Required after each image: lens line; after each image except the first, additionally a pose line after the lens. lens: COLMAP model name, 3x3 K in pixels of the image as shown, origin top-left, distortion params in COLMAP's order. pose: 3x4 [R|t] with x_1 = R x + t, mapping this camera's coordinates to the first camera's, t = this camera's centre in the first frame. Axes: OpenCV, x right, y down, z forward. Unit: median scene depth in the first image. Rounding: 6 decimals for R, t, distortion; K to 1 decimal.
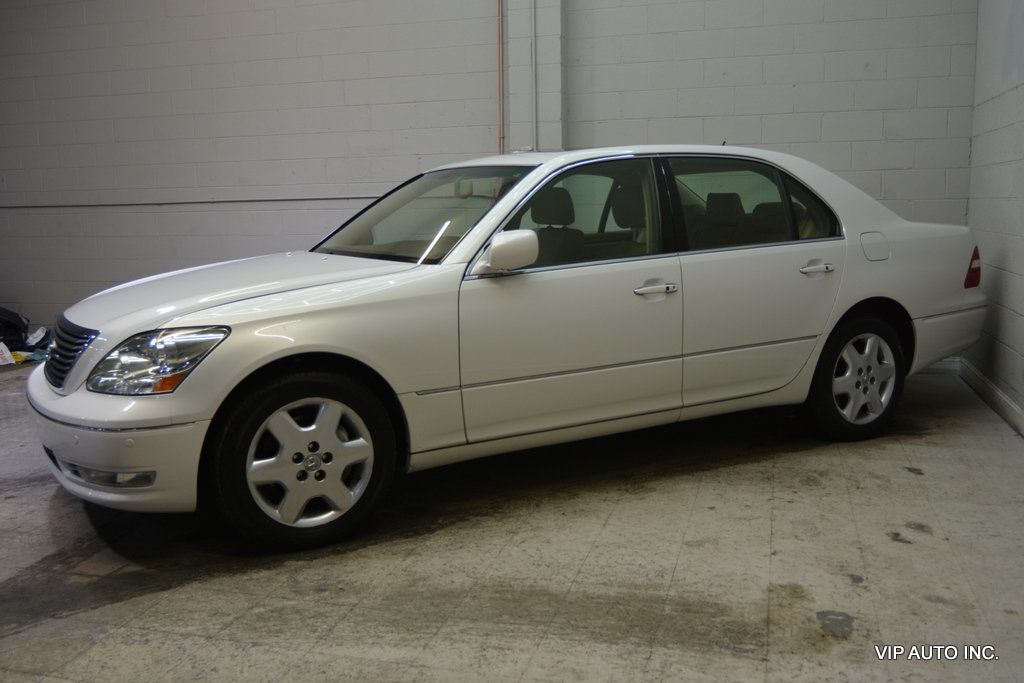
lens RADIAL K [[931.2, 0, 509.9], [0, 931.2, 339.2], [0, 0, 1]] dist [-0.027262, 0.000000]
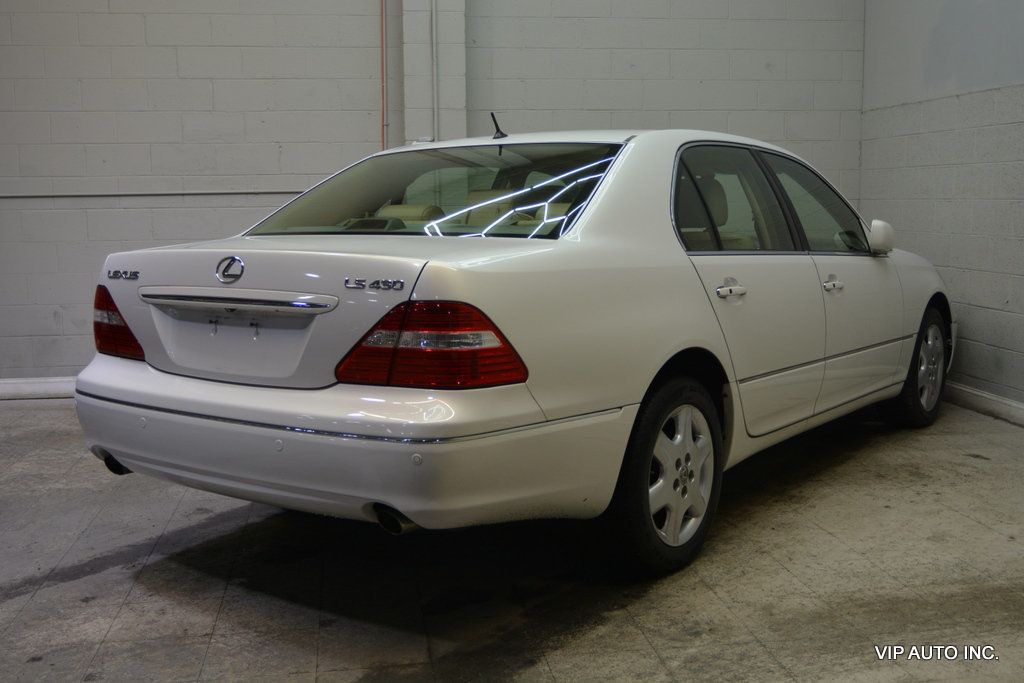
lens RADIAL K [[1084.2, 0, 512.8], [0, 1084.2, 345.0], [0, 0, 1]] dist [-0.024298, 0.000000]
pose [[0.917636, -0.045131, 0.394852, -0.714276], [0.051219, 0.998675, -0.004886, -0.008598], [-0.394108, 0.024708, 0.918732, 0.099346]]
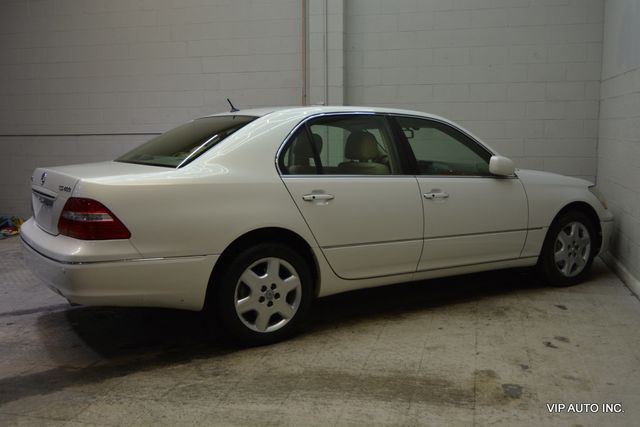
lens RADIAL K [[647.5, 0, 318.0], [0, 647.5, 211.7], [0, 0, 1]] dist [-0.019094, 0.000000]
pose [[0.999328, 0.004504, 0.036389, -0.057339], [-0.003918, 0.999862, -0.016153, -0.011671], [-0.036457, 0.016000, 0.999207, -0.194465]]
